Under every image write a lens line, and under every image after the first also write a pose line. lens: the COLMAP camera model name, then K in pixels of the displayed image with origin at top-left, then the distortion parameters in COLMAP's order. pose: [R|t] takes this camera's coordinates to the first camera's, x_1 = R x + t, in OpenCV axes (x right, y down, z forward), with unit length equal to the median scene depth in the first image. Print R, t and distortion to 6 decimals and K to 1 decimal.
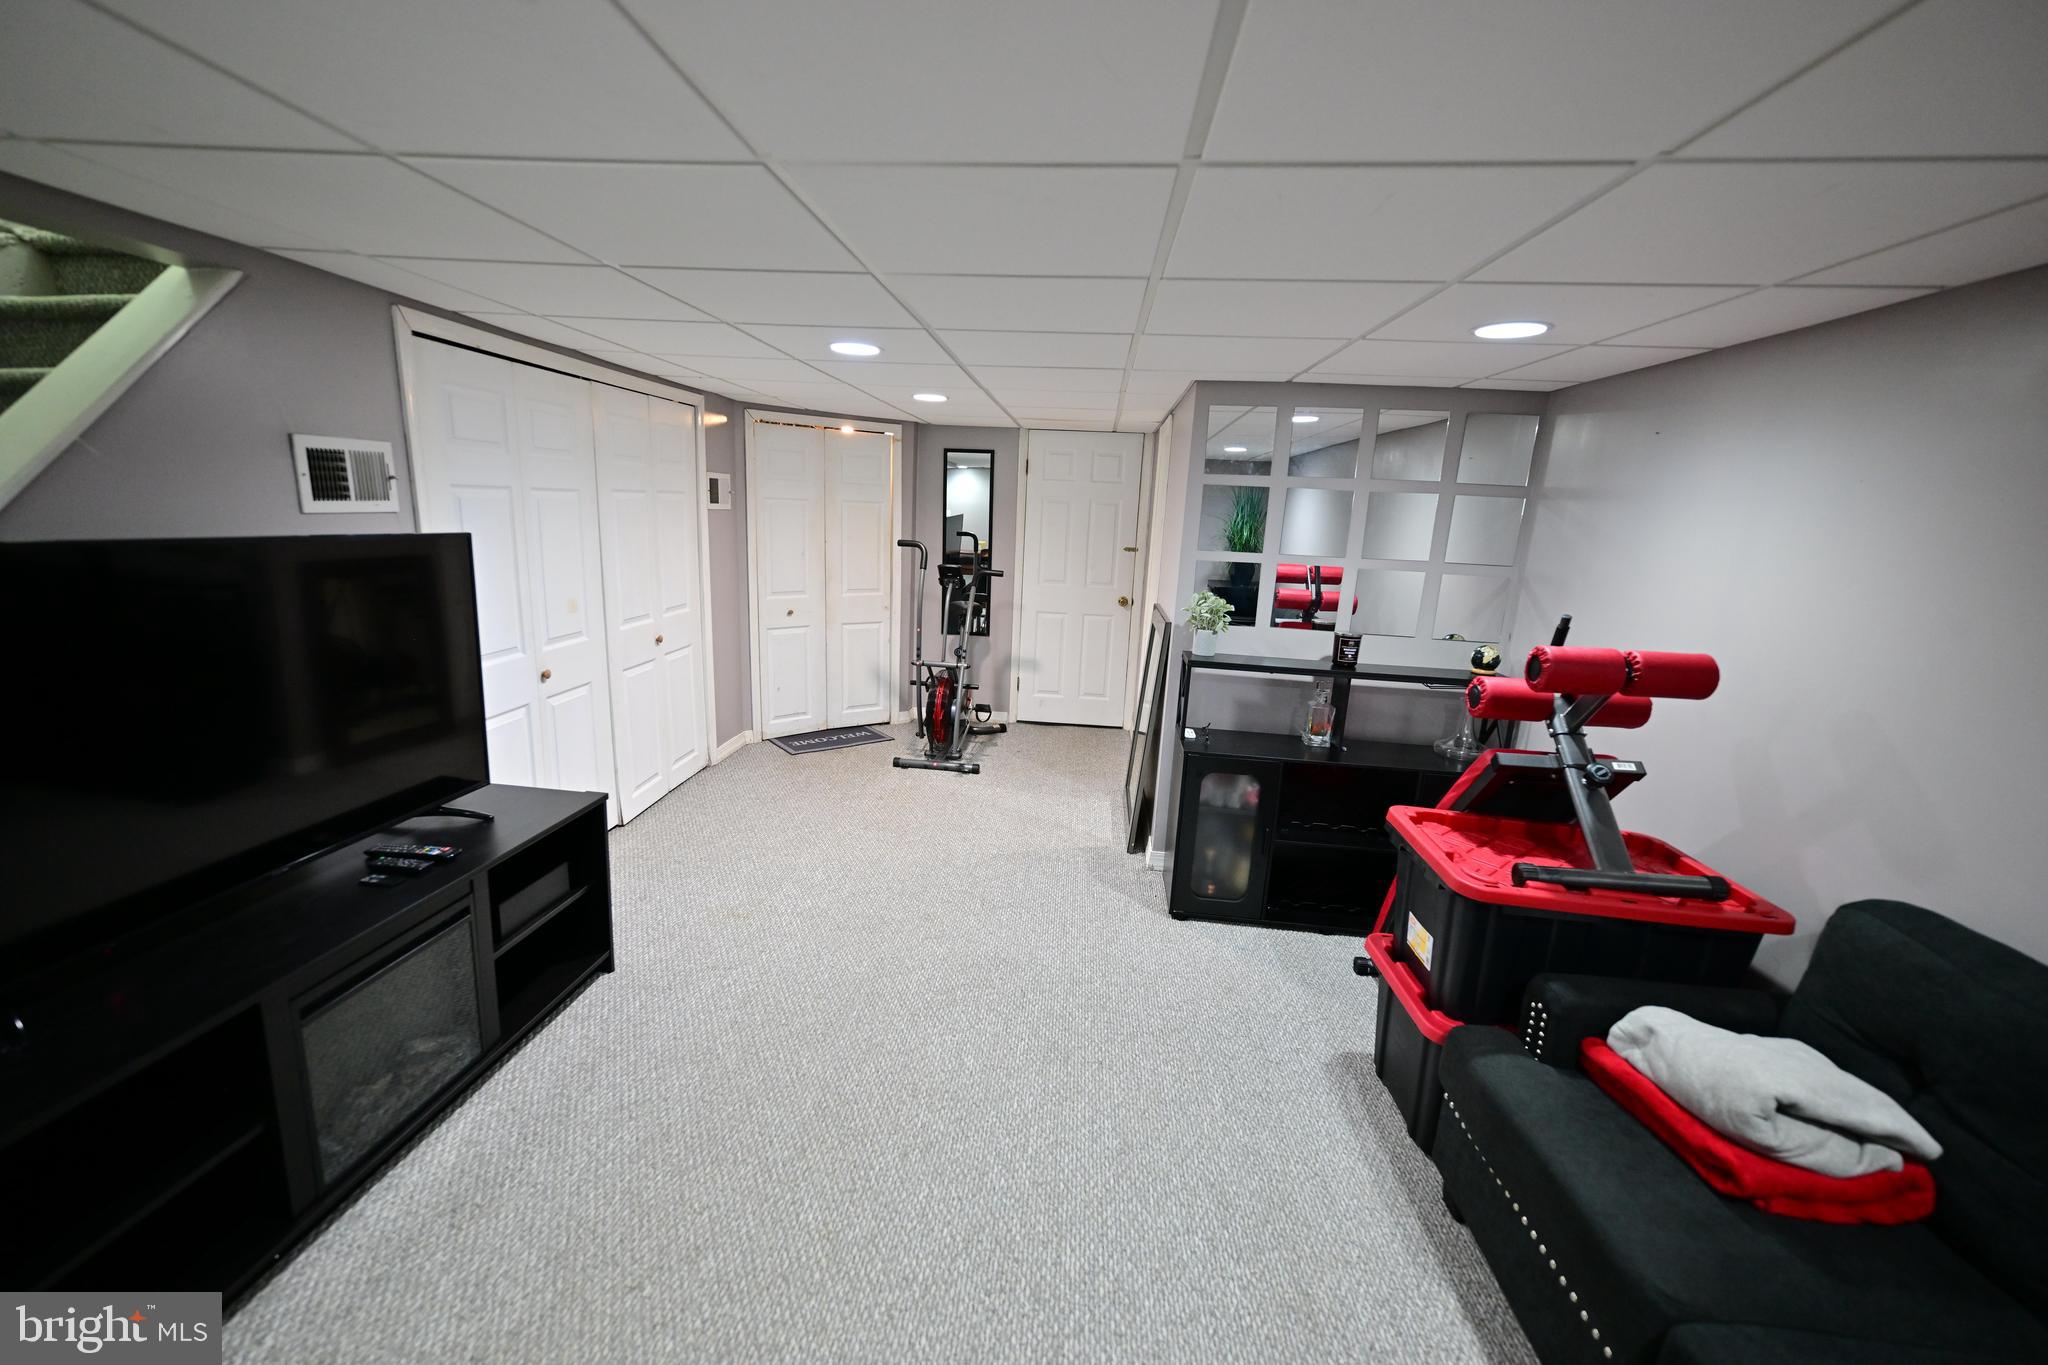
lens RADIAL K [[816.8, 0, 1009.4], [0, 816.8, 684.0], [0, 0, 1]] dist [-0.000725, -0.000153]
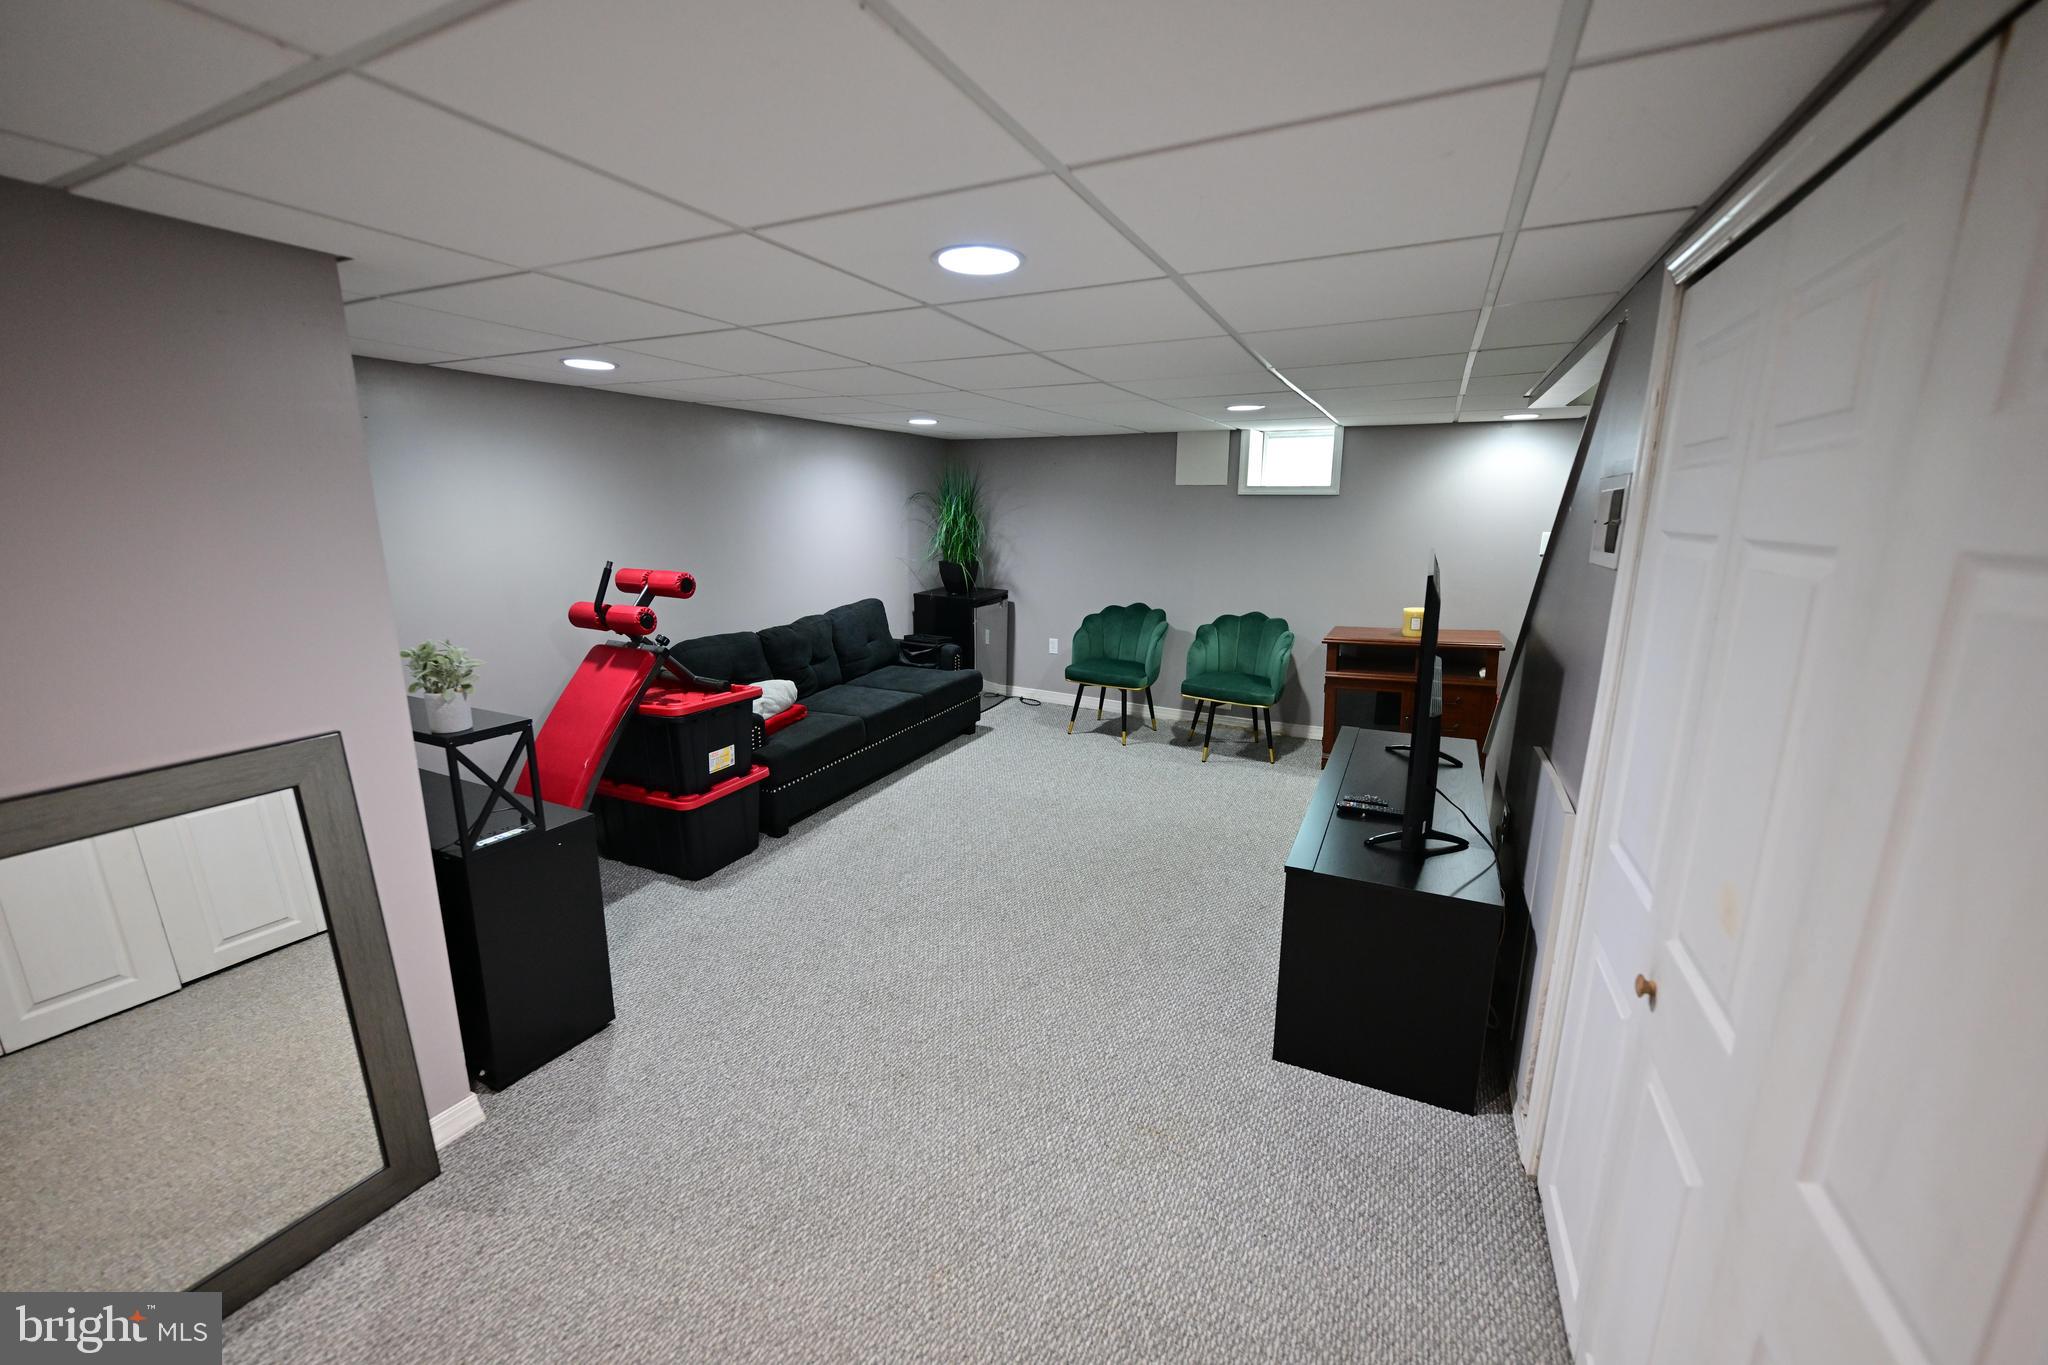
lens RADIAL K [[816.8, 0, 1020.4], [0, 816.8, 664.1], [0, 0, 1]] dist [-0.000725, -0.000153]
pose [[-0.933121, -0.122080, 0.338204, -0.400242], [0.025076, 0.916212, 0.399907, -0.339883], [-0.358687, 0.381643, -0.851876, 1.423845]]
